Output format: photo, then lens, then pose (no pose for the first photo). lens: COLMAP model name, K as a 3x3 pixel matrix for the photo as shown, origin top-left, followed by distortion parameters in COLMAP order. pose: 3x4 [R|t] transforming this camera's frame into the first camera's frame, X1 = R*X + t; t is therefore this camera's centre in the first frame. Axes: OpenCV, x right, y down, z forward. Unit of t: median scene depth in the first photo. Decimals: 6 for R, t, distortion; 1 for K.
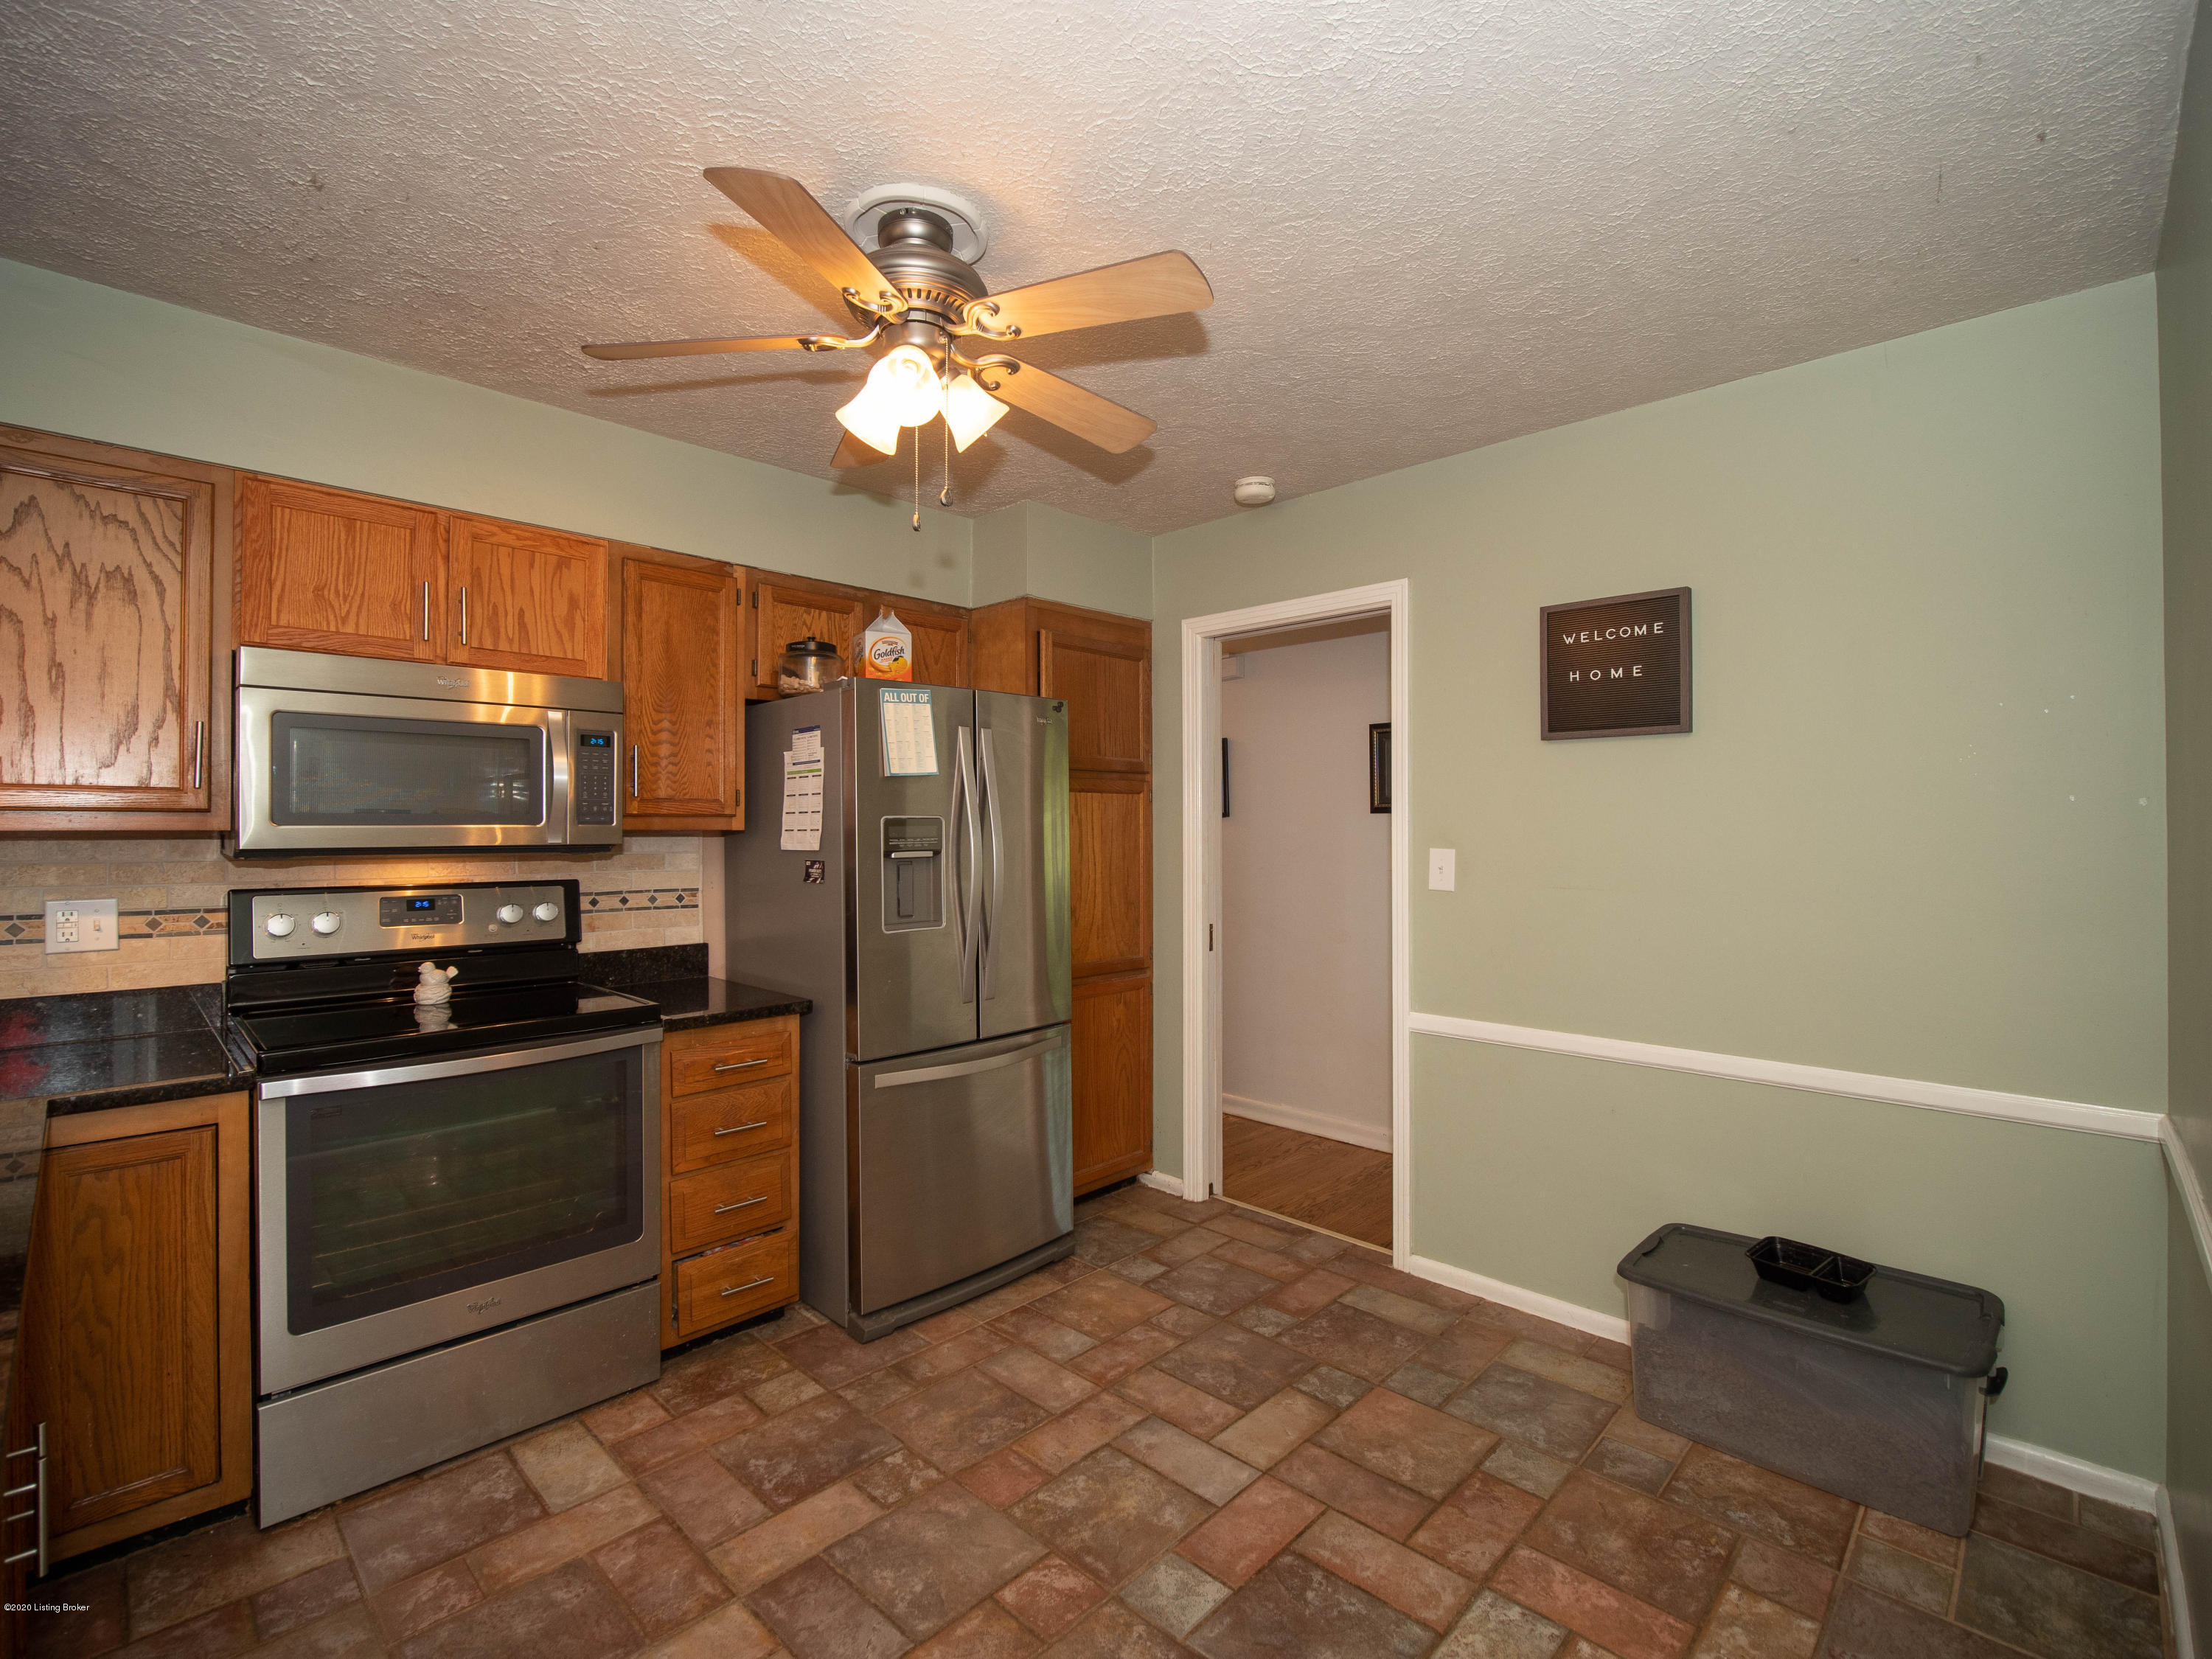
lens RADIAL K [[1019.8, 0, 1095.8], [0, 1019.8, 822.1], [0, 0, 1]] dist [-0.019905, 0.000918]
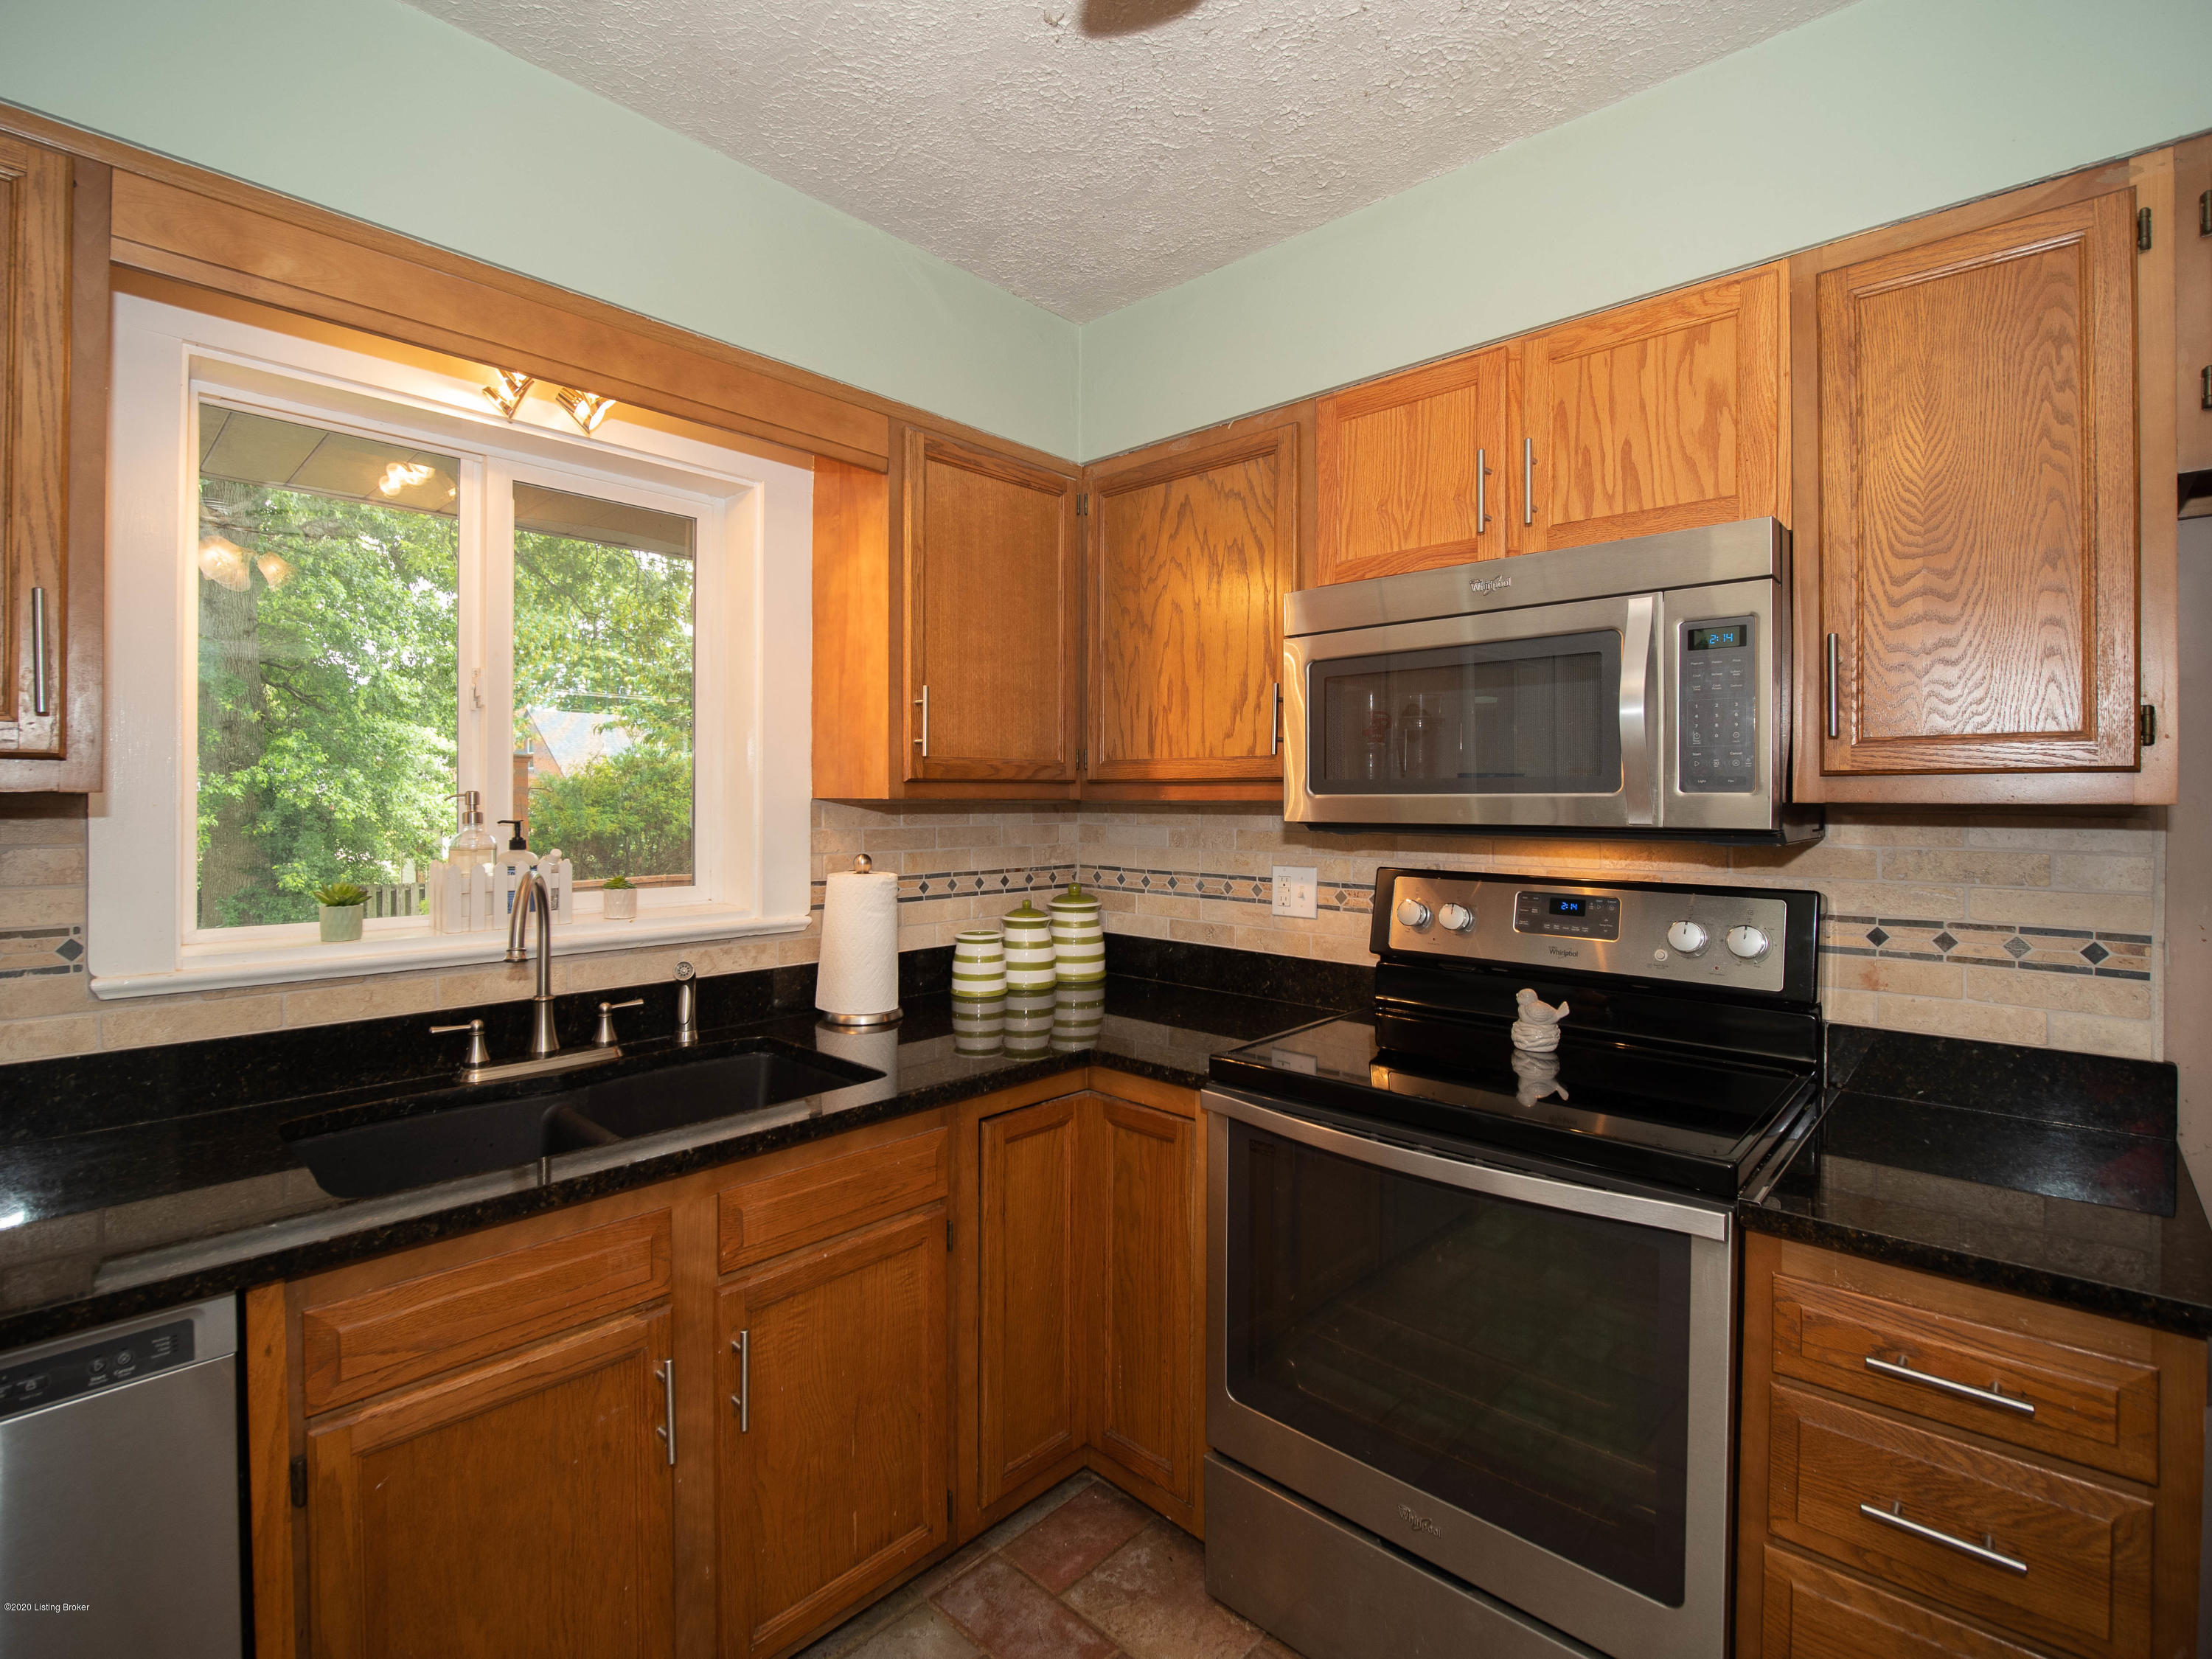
lens RADIAL K [[1019.8, 0, 1125.6], [0, 1019.8, 801.5], [0, 0, 1]] dist [-0.019905, 0.000918]
pose [[0.026969, 0.002591, -0.999633, 0.038554], [0.001616, 0.999995, 0.002636, 0.005435], [0.999635, -0.001686, 0.026964, 0.678972]]
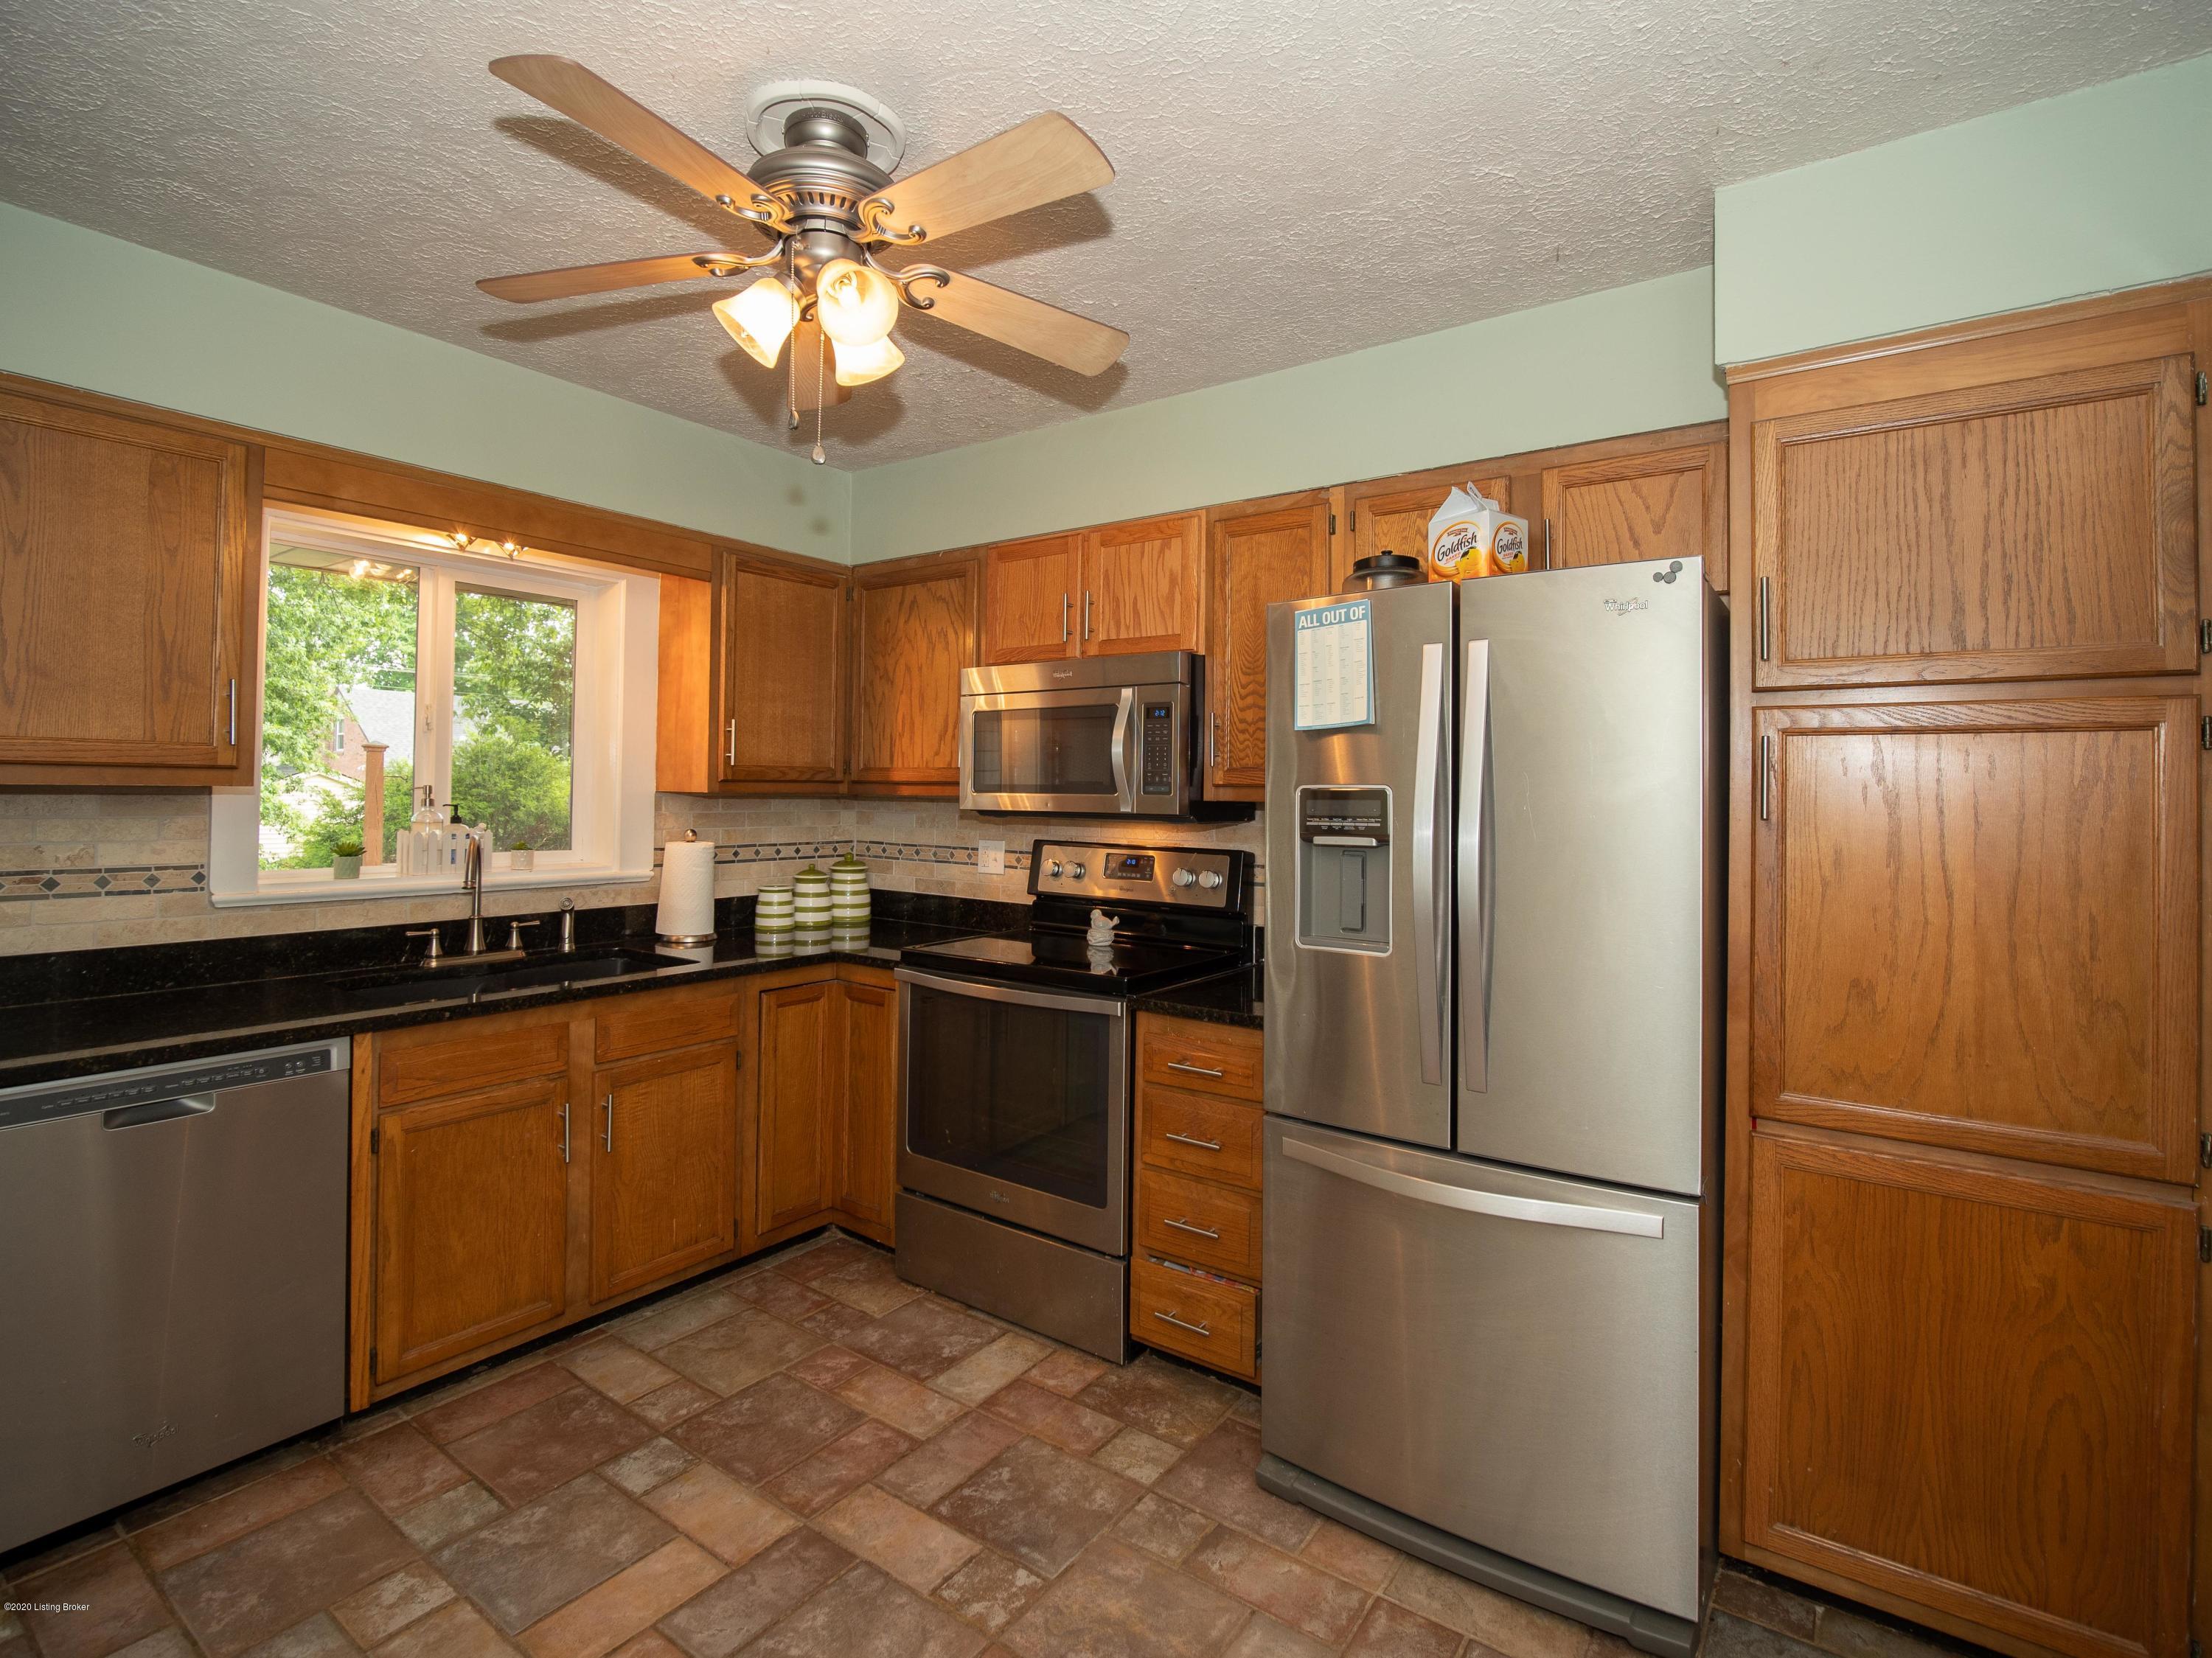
lens RADIAL K [[1083.7, 0, 1134.4], [0, 1083.7, 773.1], [0, 0, 1]] dist [-0.012093, -0.001937]
pose [[0.146251, -0.014451, -0.989142, 0.586956], [-0.008262, 0.999841, -0.015829, -0.001814], [0.989213, 0.010487, 0.146108, 0.829260]]
